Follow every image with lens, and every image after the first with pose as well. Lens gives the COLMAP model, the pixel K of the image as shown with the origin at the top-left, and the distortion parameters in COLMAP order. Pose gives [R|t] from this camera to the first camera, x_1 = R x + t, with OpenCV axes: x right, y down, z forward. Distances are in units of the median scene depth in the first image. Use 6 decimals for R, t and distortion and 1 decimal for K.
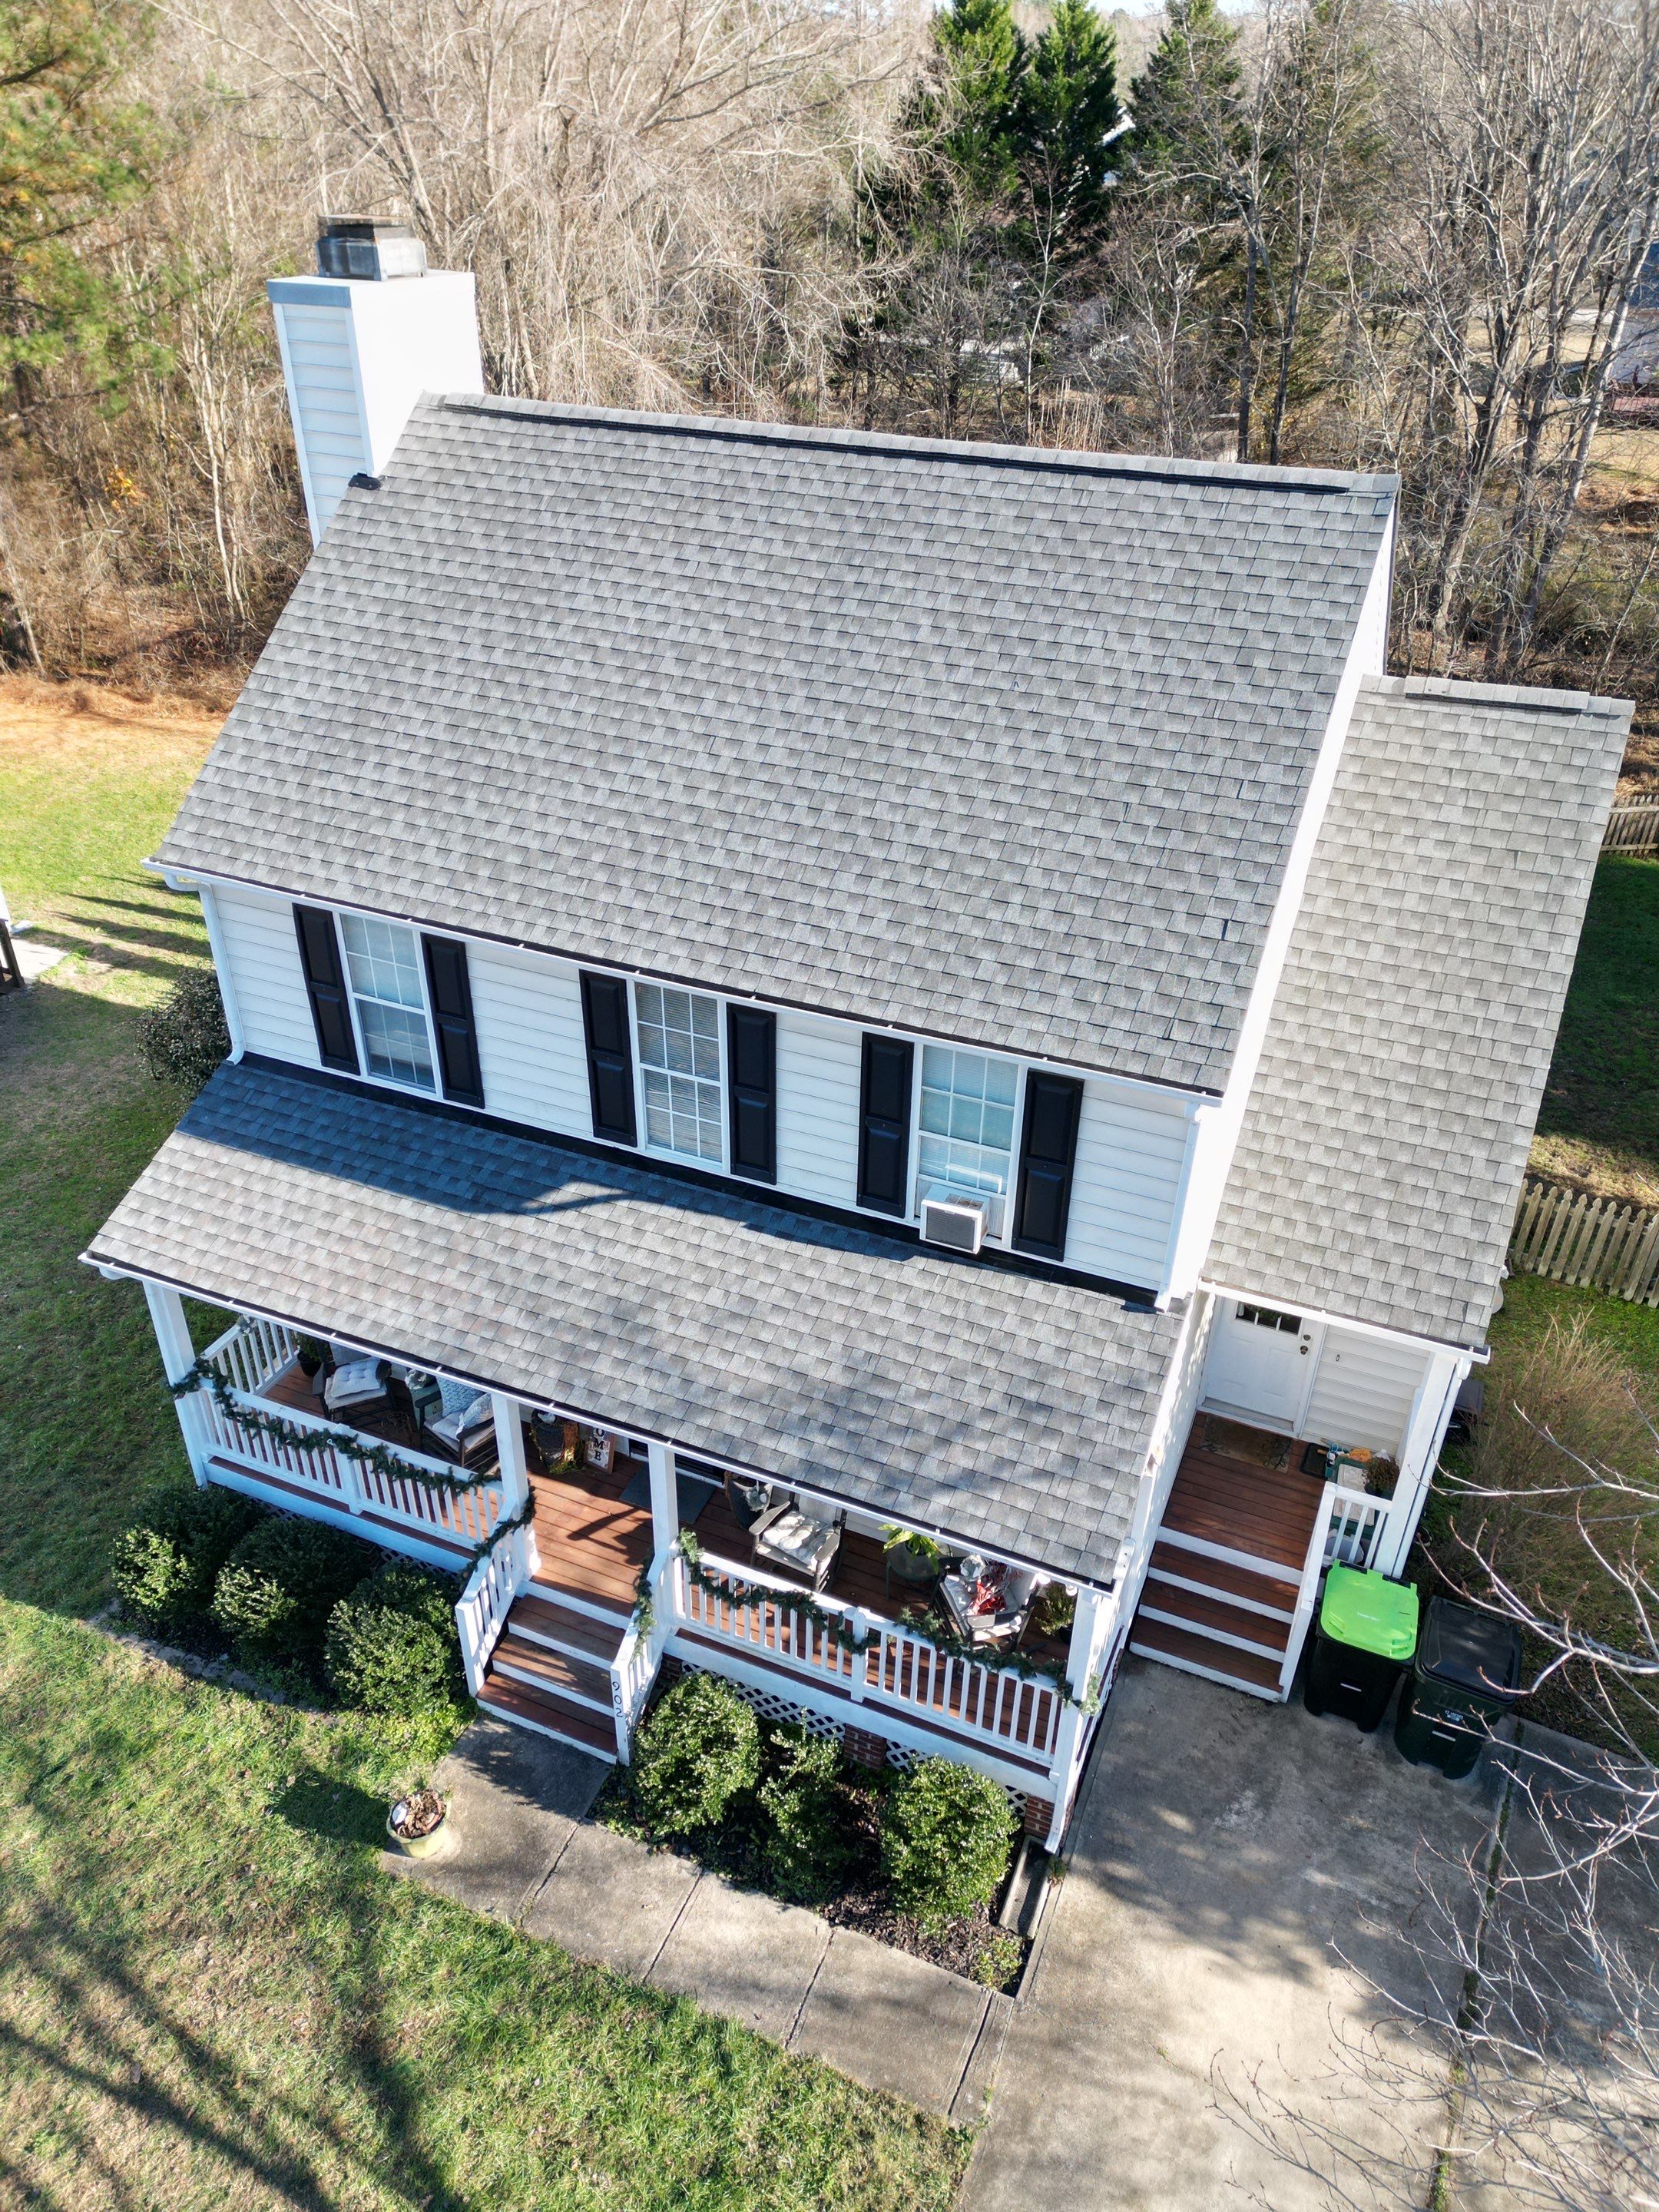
lens RADIAL K [[1547.5, 0, 823.5], [0, 1547.5, 1100.5], [0, 0, 1]] dist [0.039495, -0.013863]
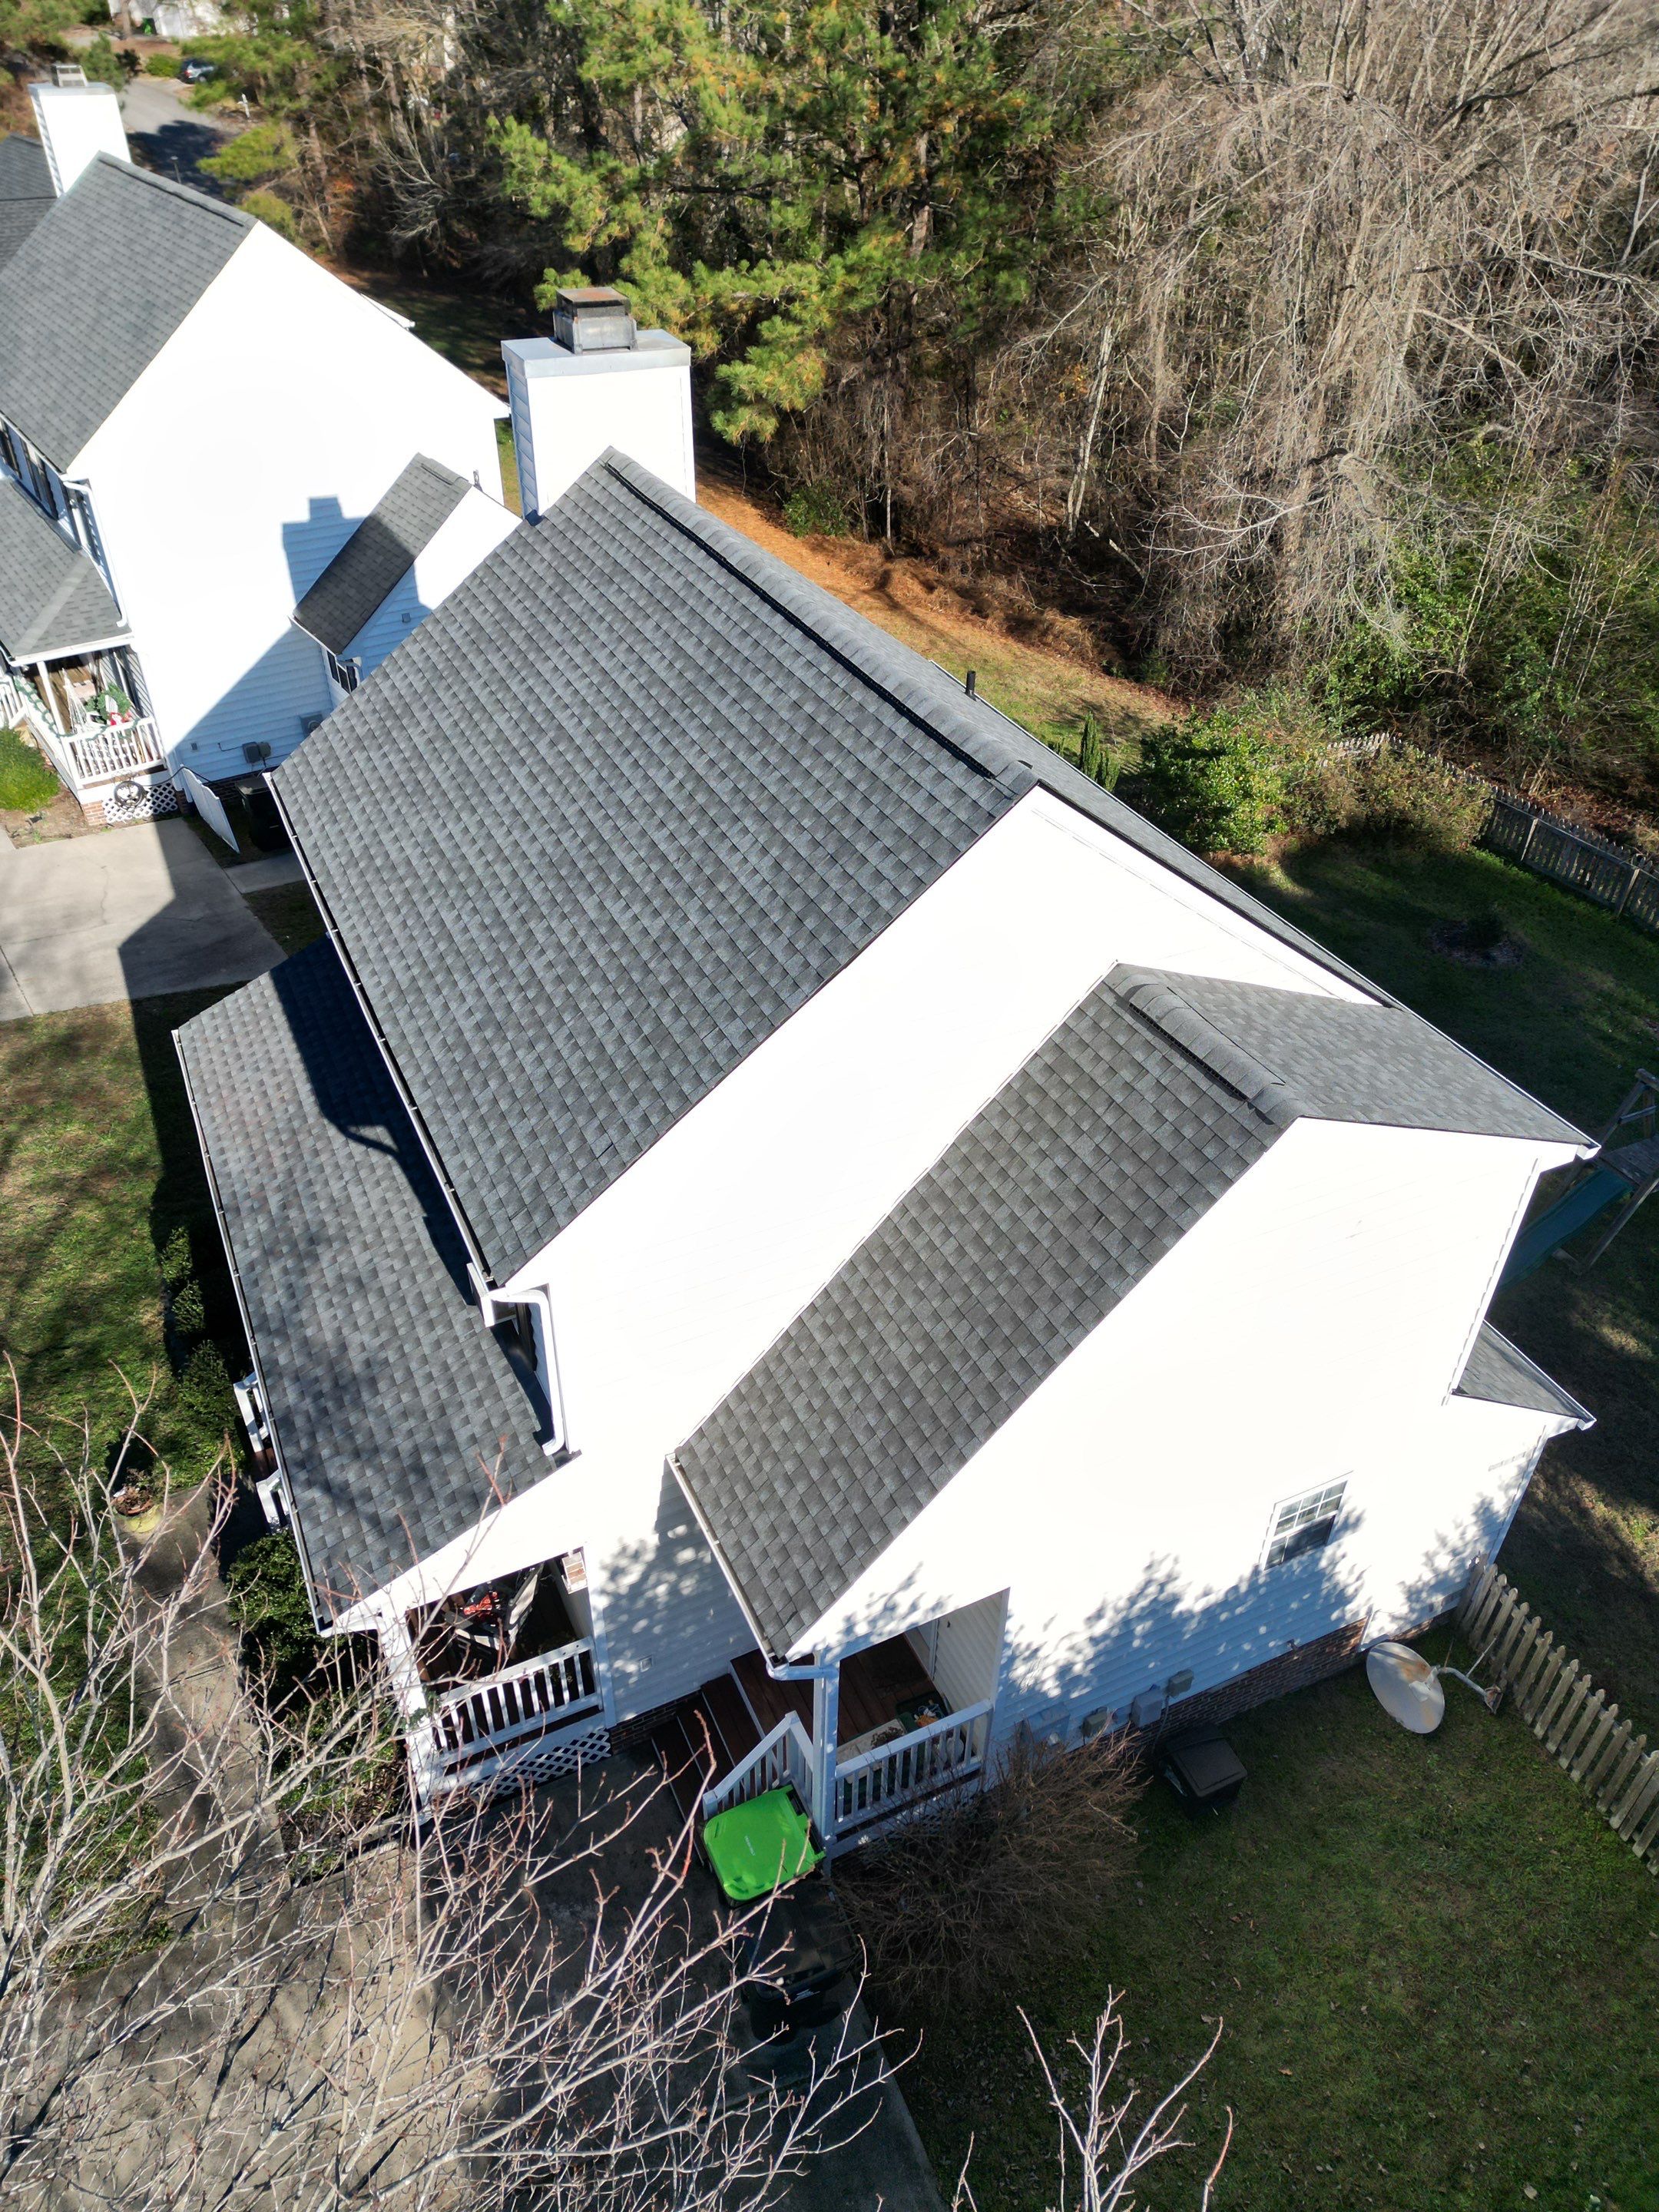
lens RADIAL K [[1547.5, 0, 829.7], [0, 1547.5, 1100.9], [0, 0, 1]] dist [0.039495, -0.013863]
pose [[0.755817, 0.398093, -0.519868, 0.731203], [-0.357803, 0.916035, 0.181265, -0.312400], [0.548378, 0.049007, 0.834793, 0.175171]]
